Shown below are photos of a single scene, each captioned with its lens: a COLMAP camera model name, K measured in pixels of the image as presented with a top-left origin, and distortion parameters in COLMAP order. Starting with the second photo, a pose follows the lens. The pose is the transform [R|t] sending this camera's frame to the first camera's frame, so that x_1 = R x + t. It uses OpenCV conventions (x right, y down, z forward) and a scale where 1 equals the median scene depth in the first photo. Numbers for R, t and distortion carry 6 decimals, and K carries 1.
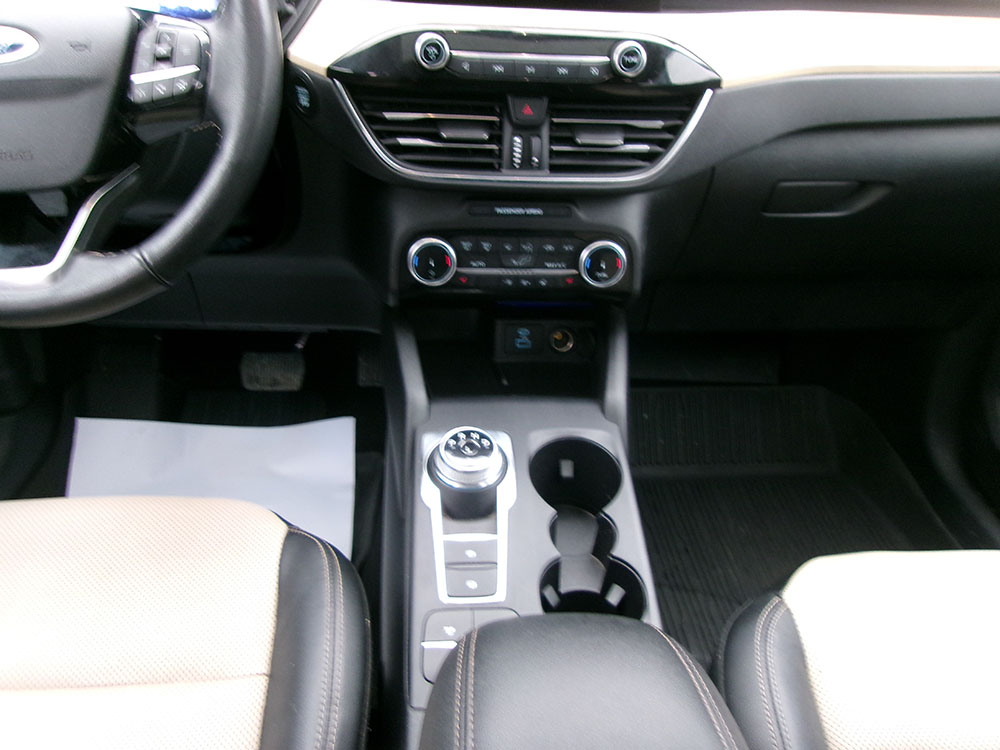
lens RADIAL K [[779.9, 0, 494.3], [0, 779.9, 382.8], [0, 0, 1]] dist [-0.004931, 0.022149]
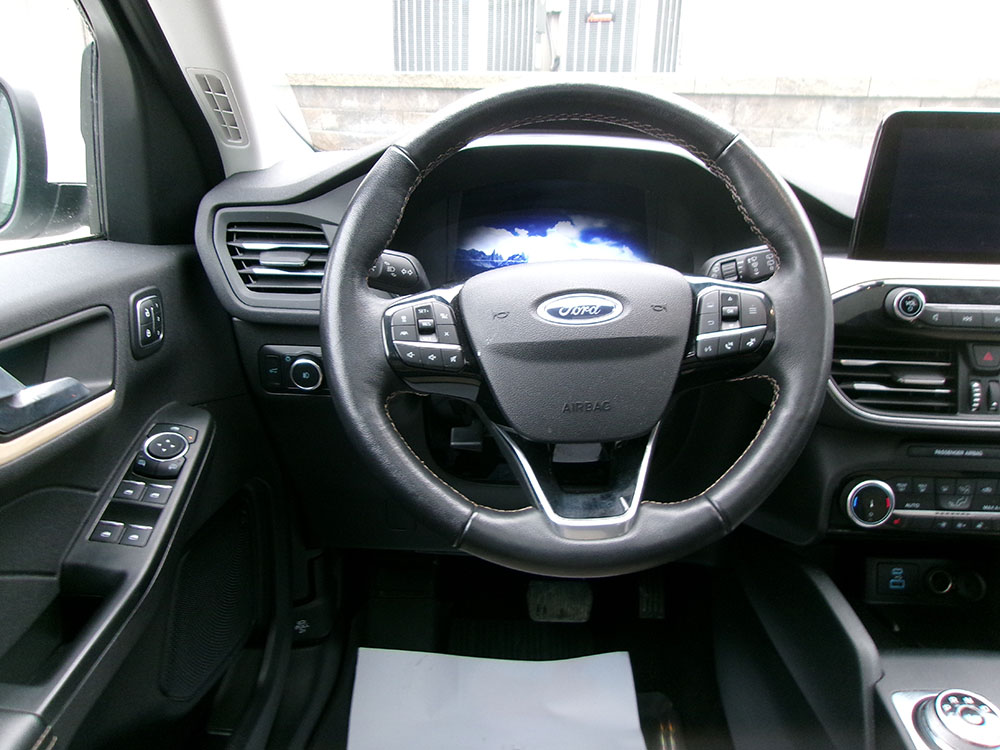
lens RADIAL K [[779.9, 0, 504.0], [0, 779.9, 380.3], [0, 0, 1]] dist [-0.004931, 0.022149]
pose [[0.998030, 0.003625, -0.062629, -0.479725], [-0.020027, 0.964500, -0.263321, -0.038302], [0.059451, 0.264057, 0.962673, -0.002500]]
